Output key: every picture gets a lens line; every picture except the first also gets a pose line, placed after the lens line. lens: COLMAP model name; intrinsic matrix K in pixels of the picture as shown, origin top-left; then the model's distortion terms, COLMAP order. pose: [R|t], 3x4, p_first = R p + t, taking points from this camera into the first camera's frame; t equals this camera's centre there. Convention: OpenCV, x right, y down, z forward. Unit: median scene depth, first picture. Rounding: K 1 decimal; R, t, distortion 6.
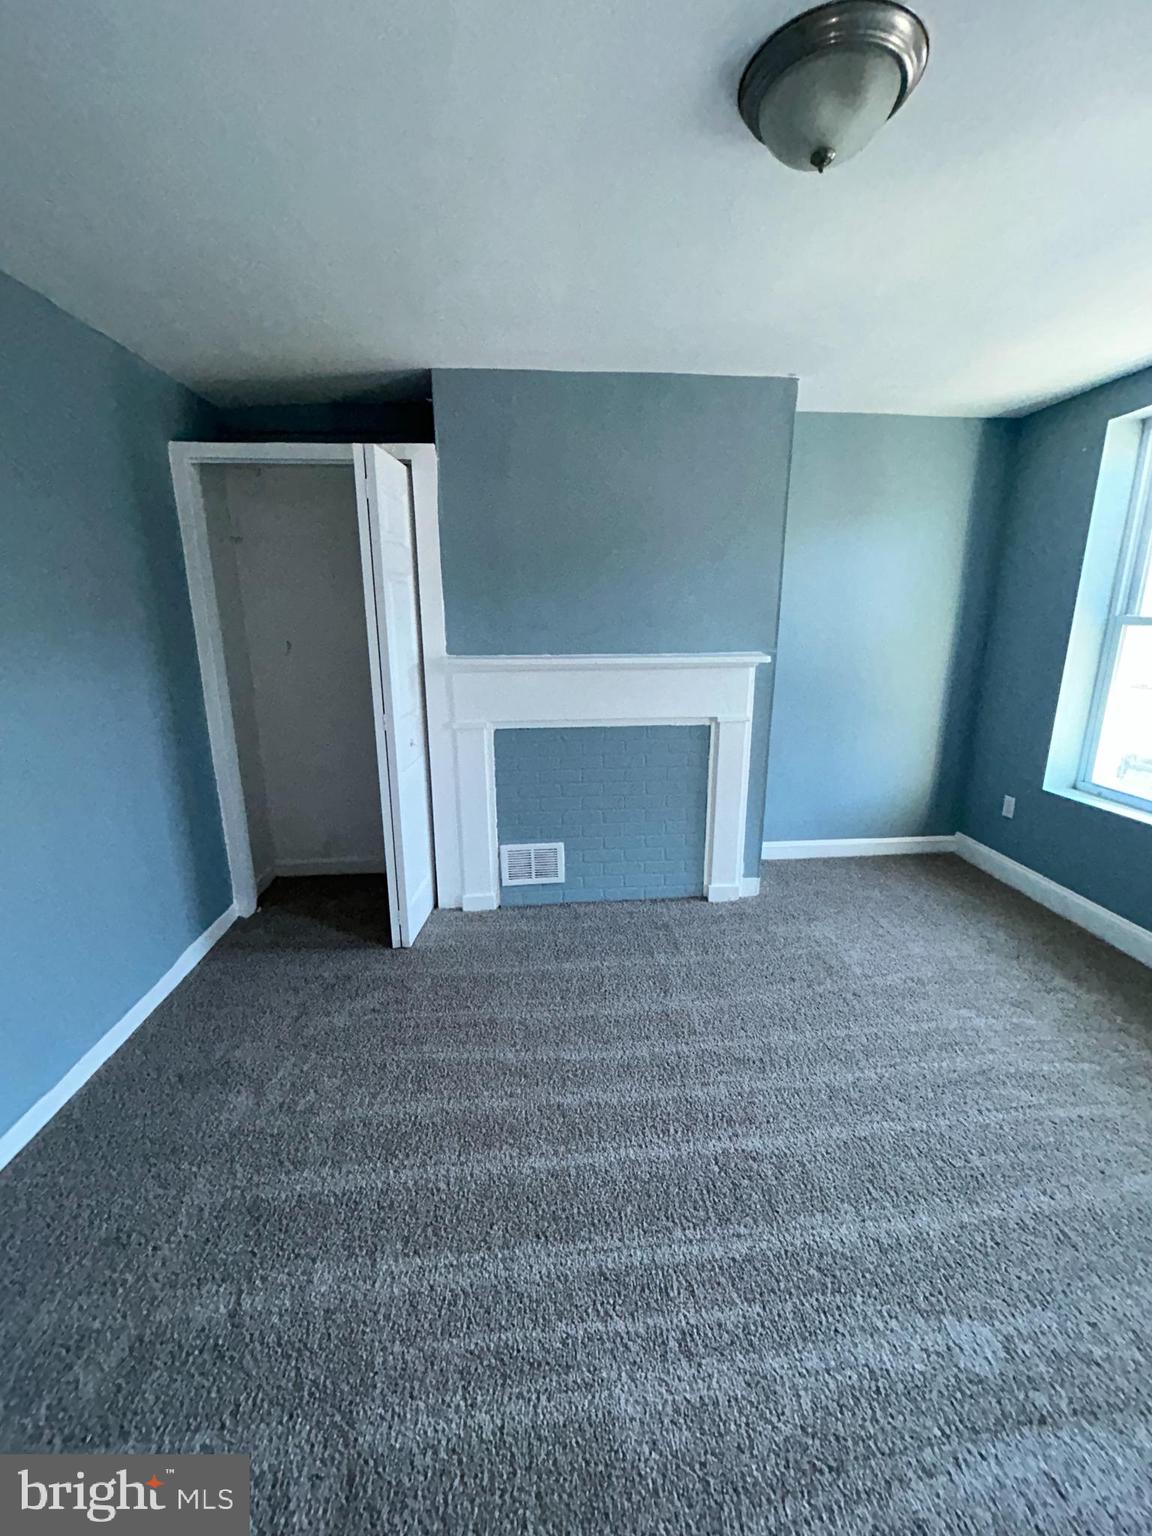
lens RADIAL K [[618.9, 0, 585.8], [0, 618.9, 765.3], [0, 0, 1]] dist [-0.000775, -0.000708]
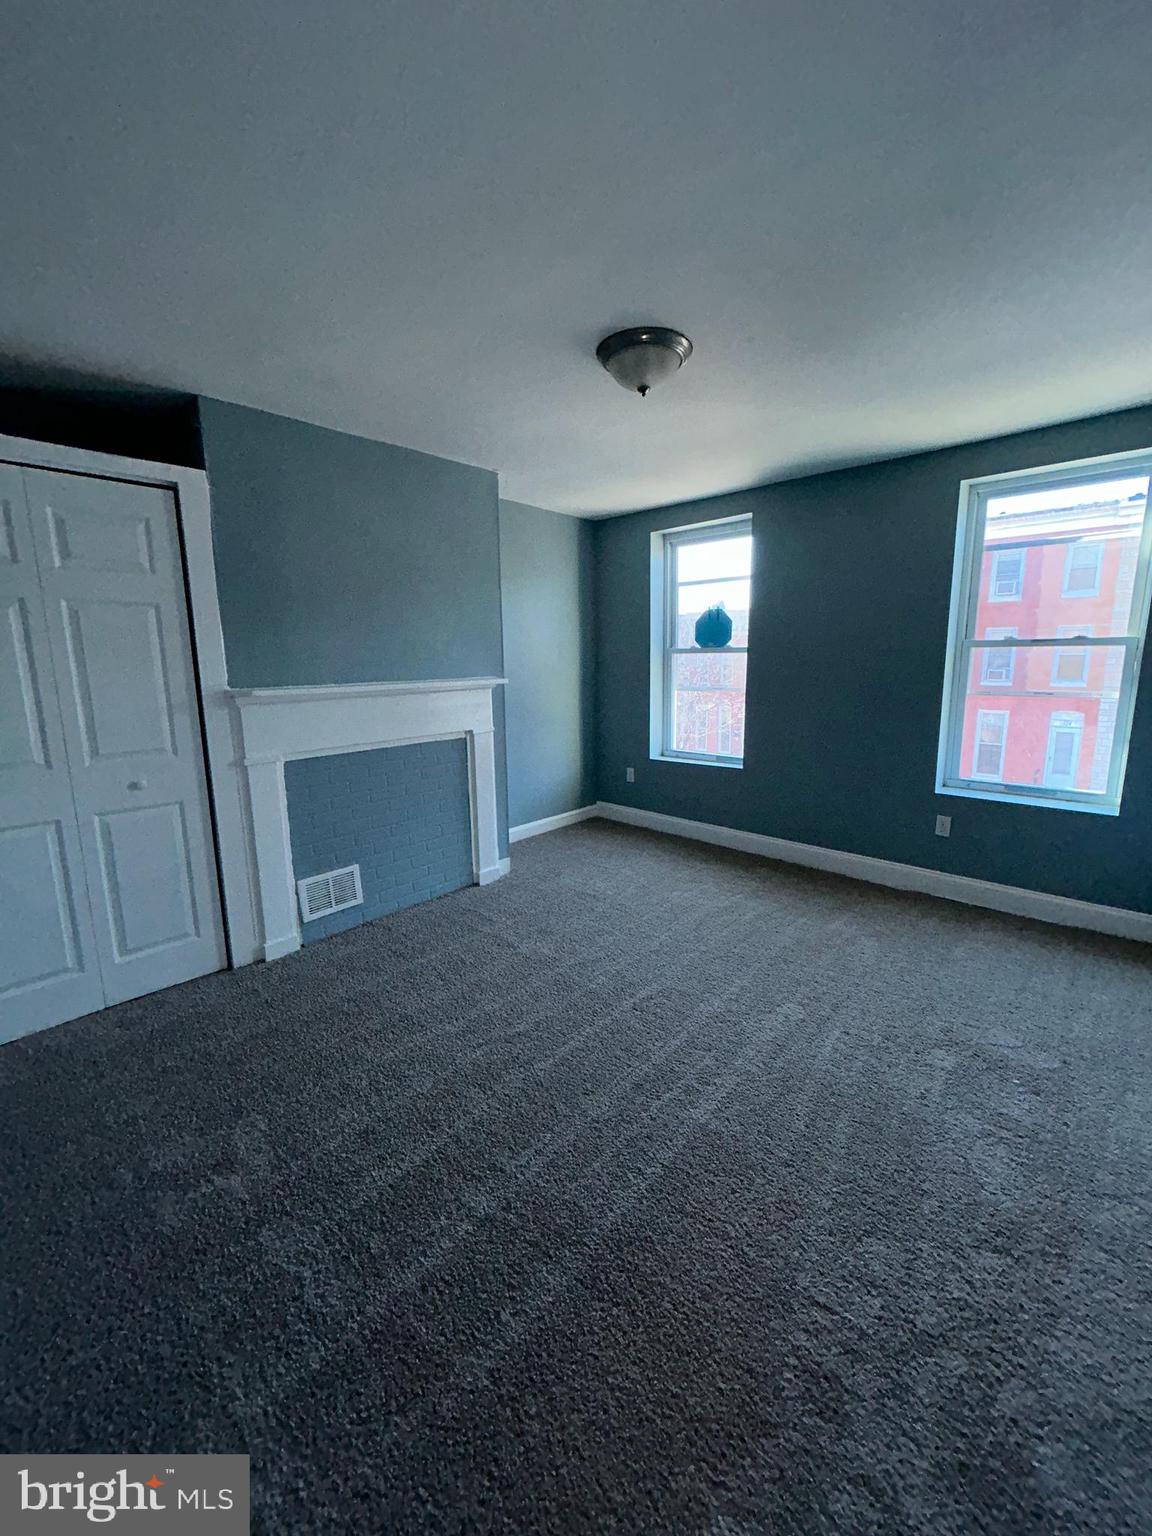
lens RADIAL K [[618.9, 0, 585.8], [0, 618.9, 765.3], [0, 0, 1]] dist [-0.000775, -0.000708]
pose [[0.726098, -0.126802, 0.675798, -0.441197], [0.171652, 0.985158, 0.000419, 0.027110], [-0.665820, 0.115698, 0.737087, -0.038990]]
